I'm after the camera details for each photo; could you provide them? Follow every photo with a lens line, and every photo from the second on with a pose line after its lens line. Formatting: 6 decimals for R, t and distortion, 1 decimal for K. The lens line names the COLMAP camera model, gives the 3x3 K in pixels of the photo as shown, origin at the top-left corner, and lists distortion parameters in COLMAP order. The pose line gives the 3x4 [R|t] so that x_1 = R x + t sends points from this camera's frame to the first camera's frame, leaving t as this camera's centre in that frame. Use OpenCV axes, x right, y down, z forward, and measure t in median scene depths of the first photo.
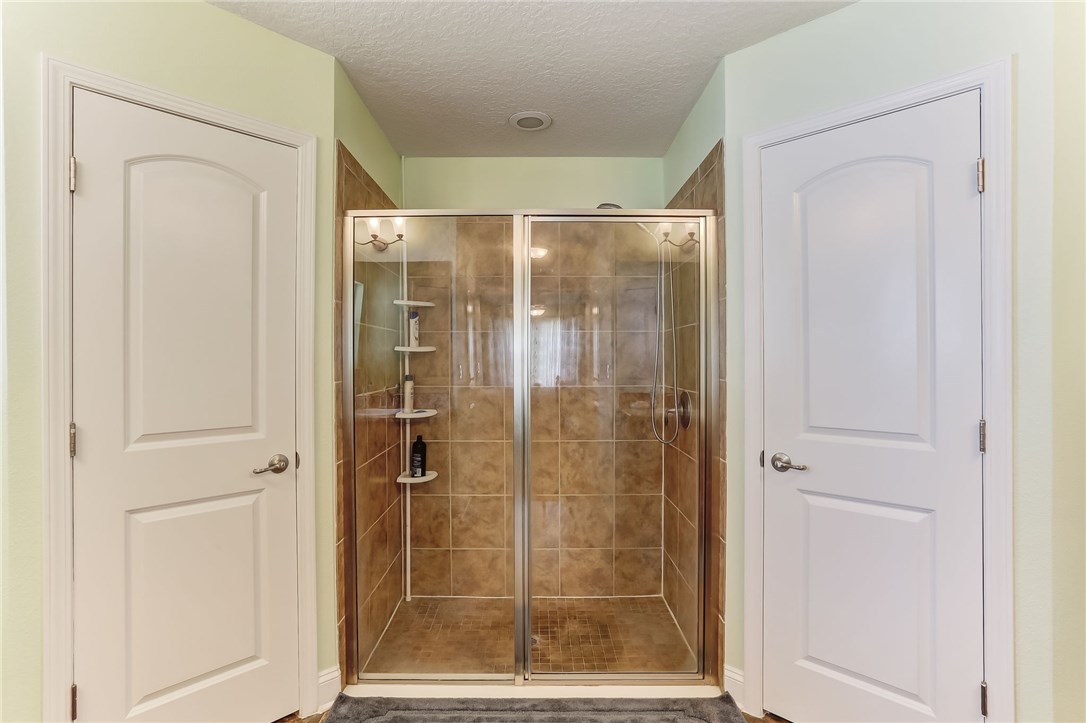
lens RADIAL K [[576.1, 0, 543.0], [0, 576.1, 361.5], [0, 0, 1]] dist [-0.046718, 0.001054]
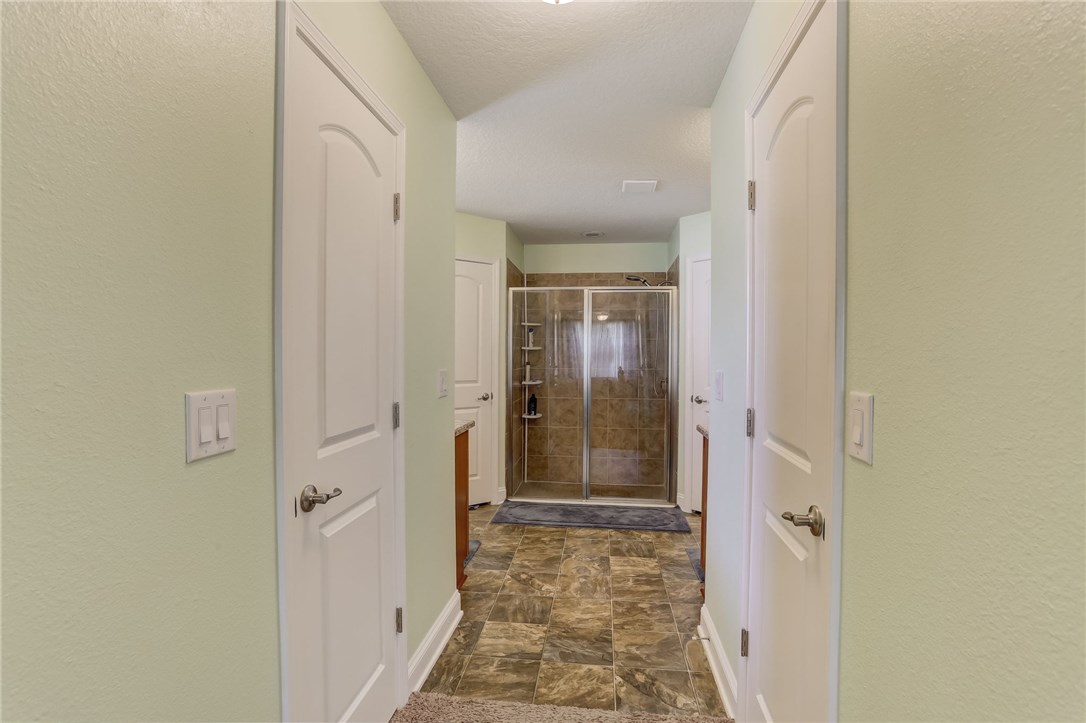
lens RADIAL K [[532.2, 0, 544.4], [0, 532.2, 366.8], [0, 0, 1]] dist [-0.072762, 0.034632]
pose [[0.992085, 0.009596, -0.125204, 0.039356], [-0.006773, 0.999713, 0.022958, -0.000687], [0.125388, -0.021929, 0.991865, -0.718578]]
